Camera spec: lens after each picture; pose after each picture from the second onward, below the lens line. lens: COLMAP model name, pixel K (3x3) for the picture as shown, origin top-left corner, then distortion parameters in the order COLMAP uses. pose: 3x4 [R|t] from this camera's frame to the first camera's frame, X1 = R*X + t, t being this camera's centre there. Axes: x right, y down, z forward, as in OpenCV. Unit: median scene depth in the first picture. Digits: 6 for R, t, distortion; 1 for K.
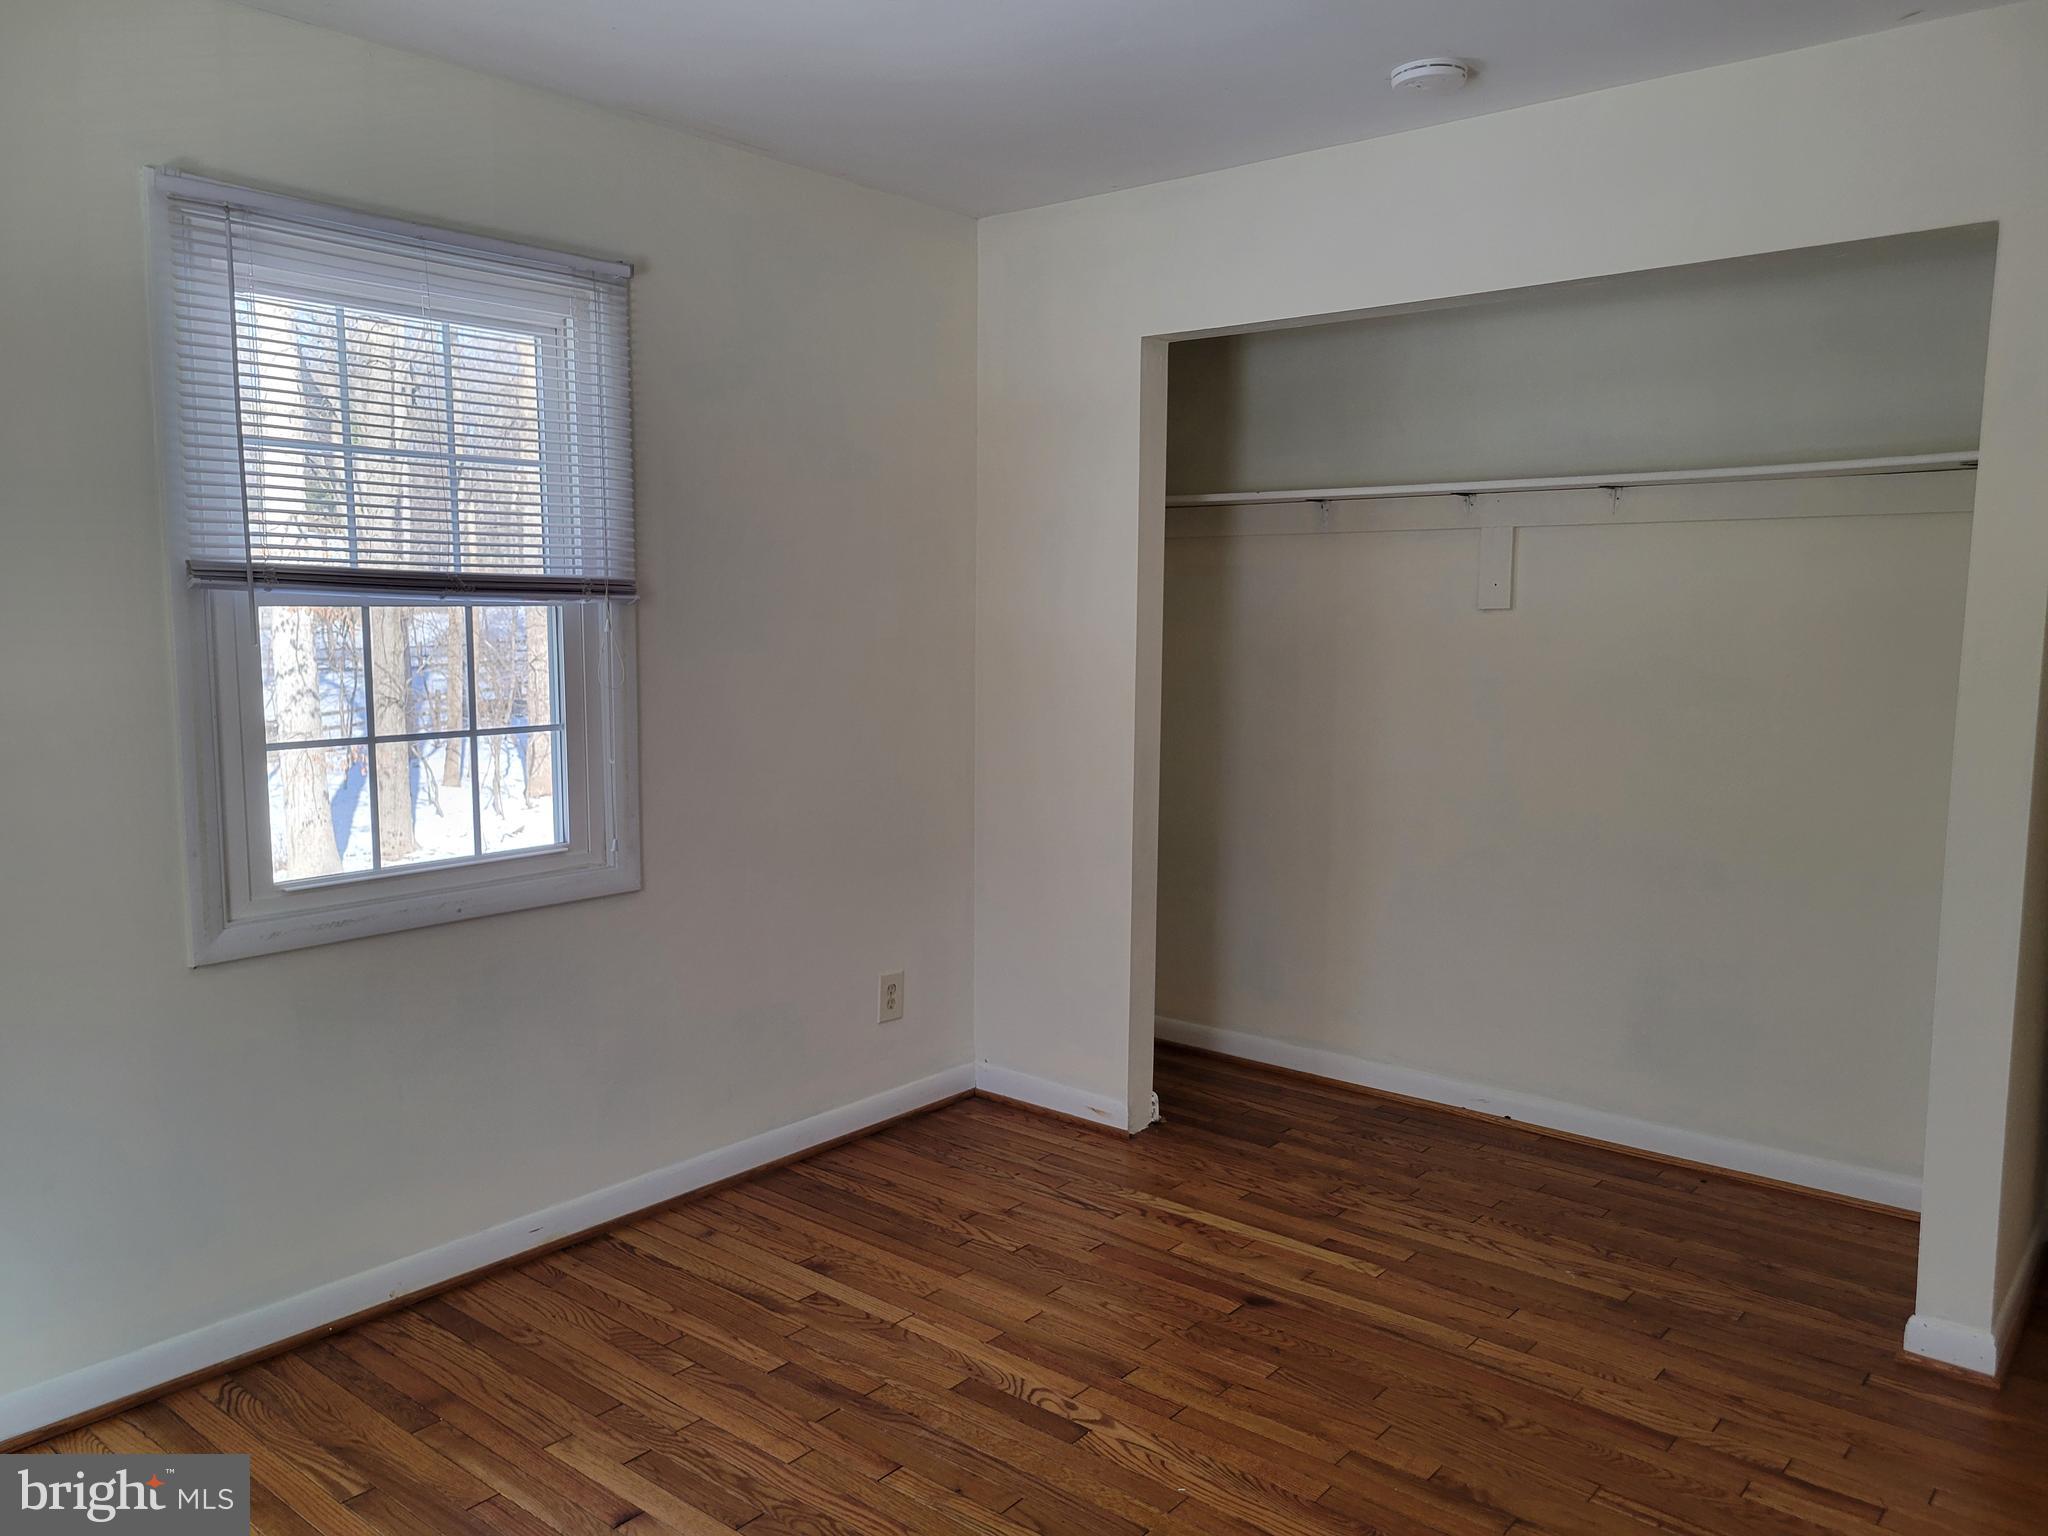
lens RADIAL K [[1533.8, 0, 1032.0], [0, 1533.8, 788.1], [0, 0, 1]] dist [0.053636, -0.033463]
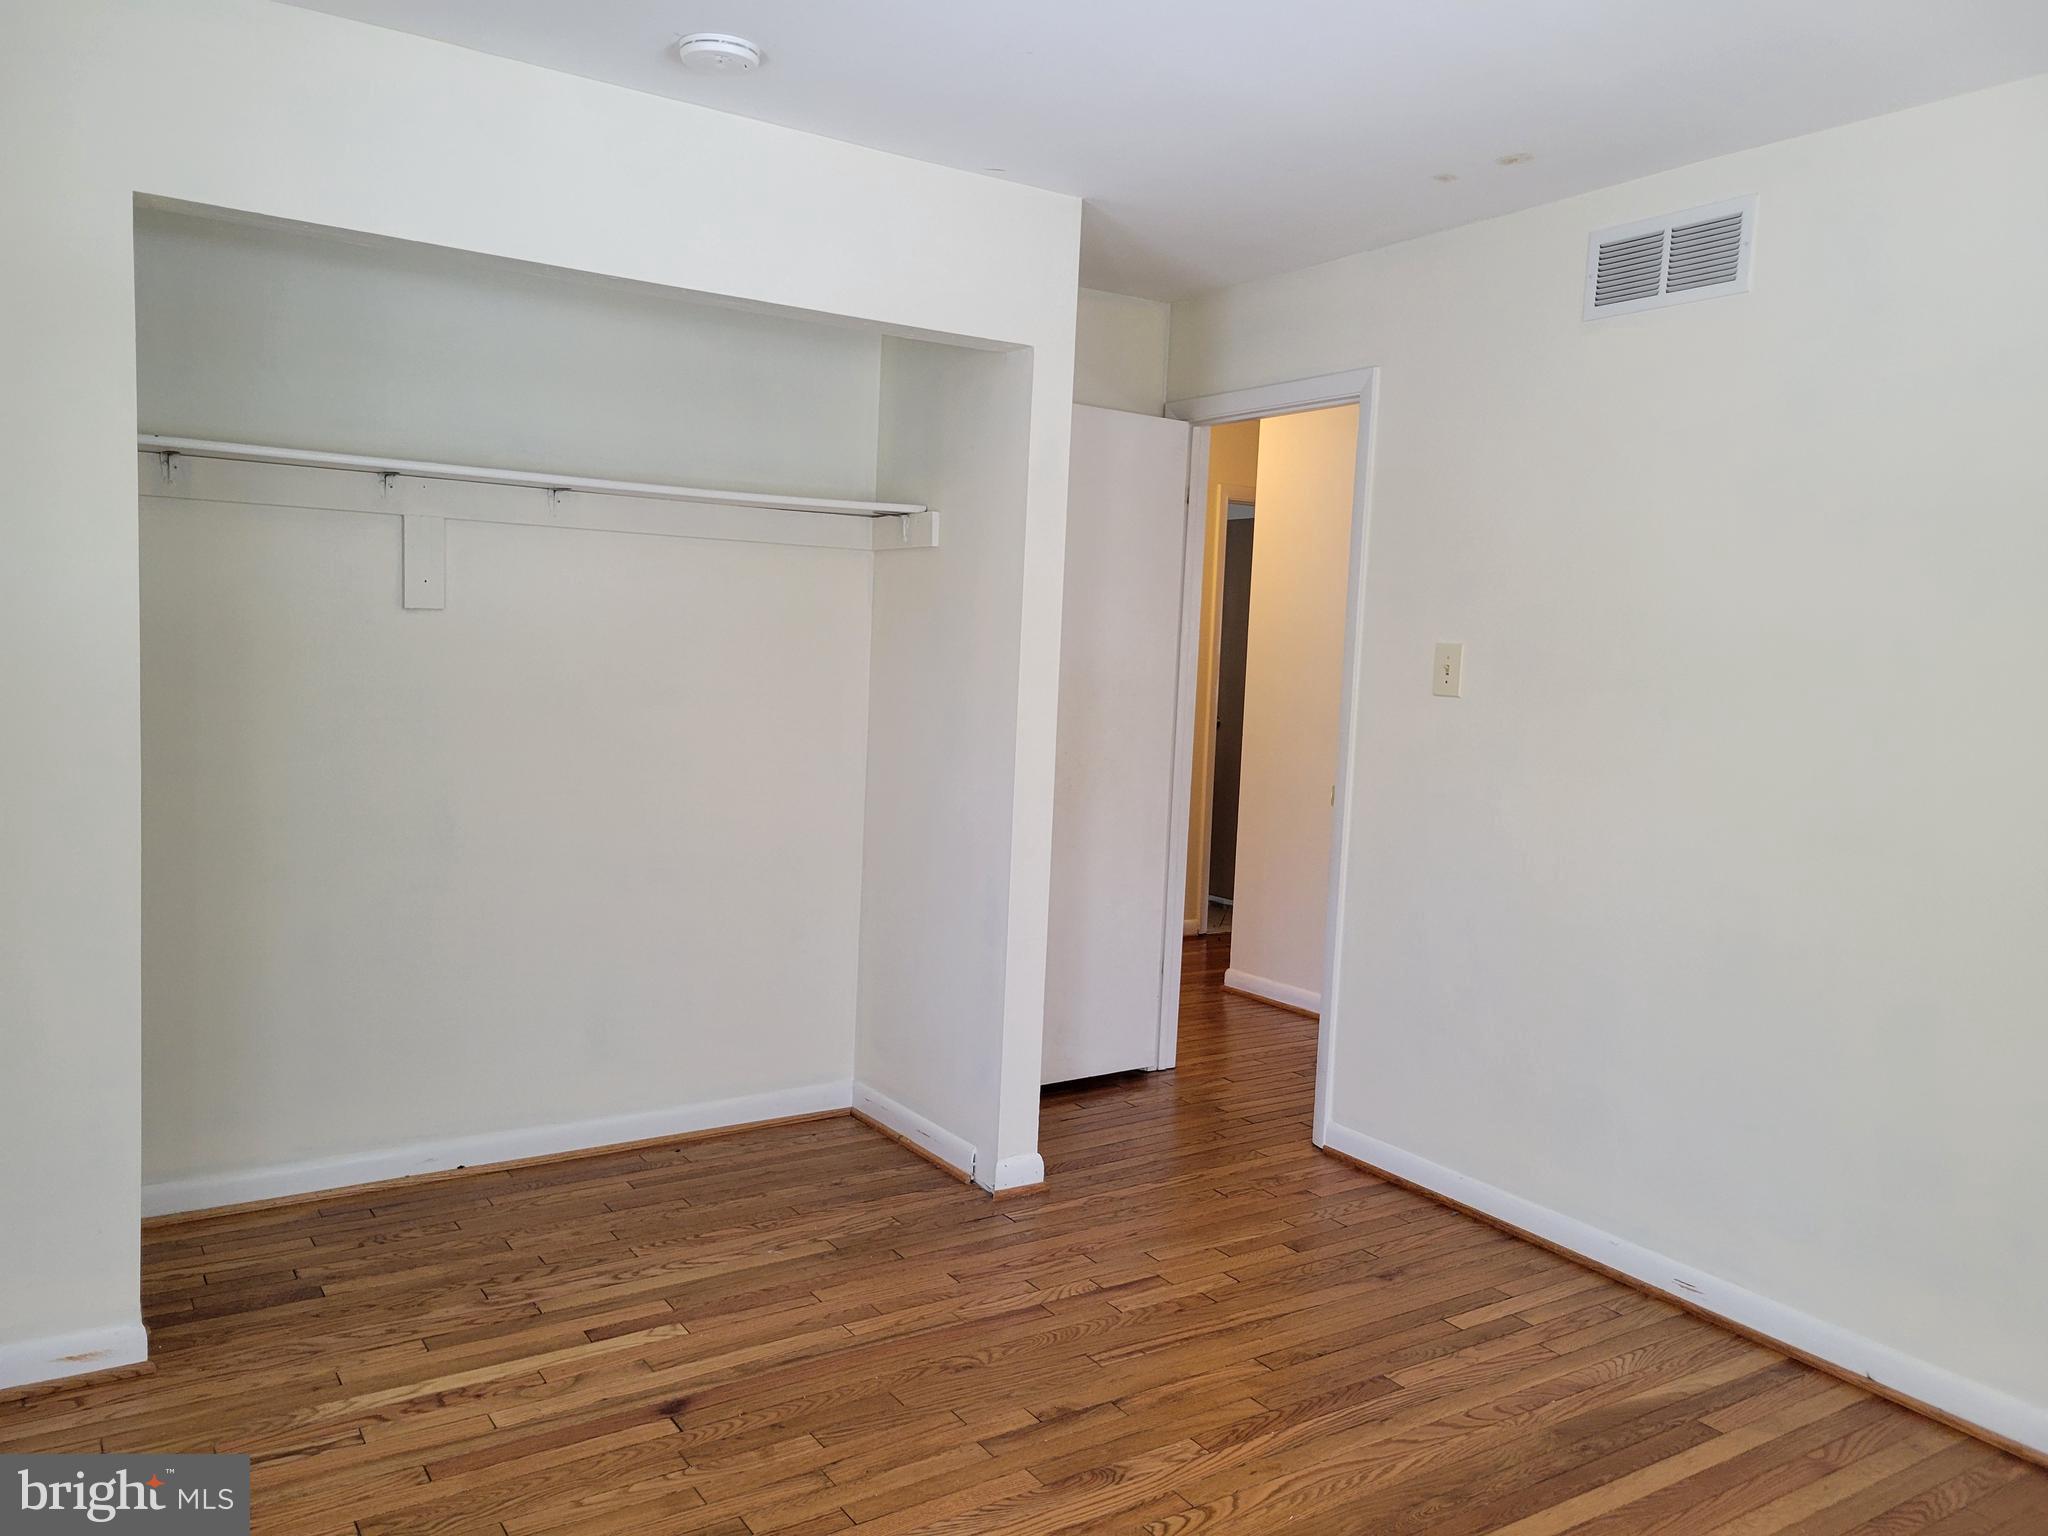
lens RADIAL K [[1533.8, 0, 1032.0], [0, 1533.8, 788.1], [0, 0, 1]] dist [0.053636, -0.033463]
pose [[0.286818, -0.082598, 0.954418, -0.561870], [0.081665, 0.994758, 0.061548, -0.047398], [-0.954498, 0.060290, 0.292060, 0.501306]]
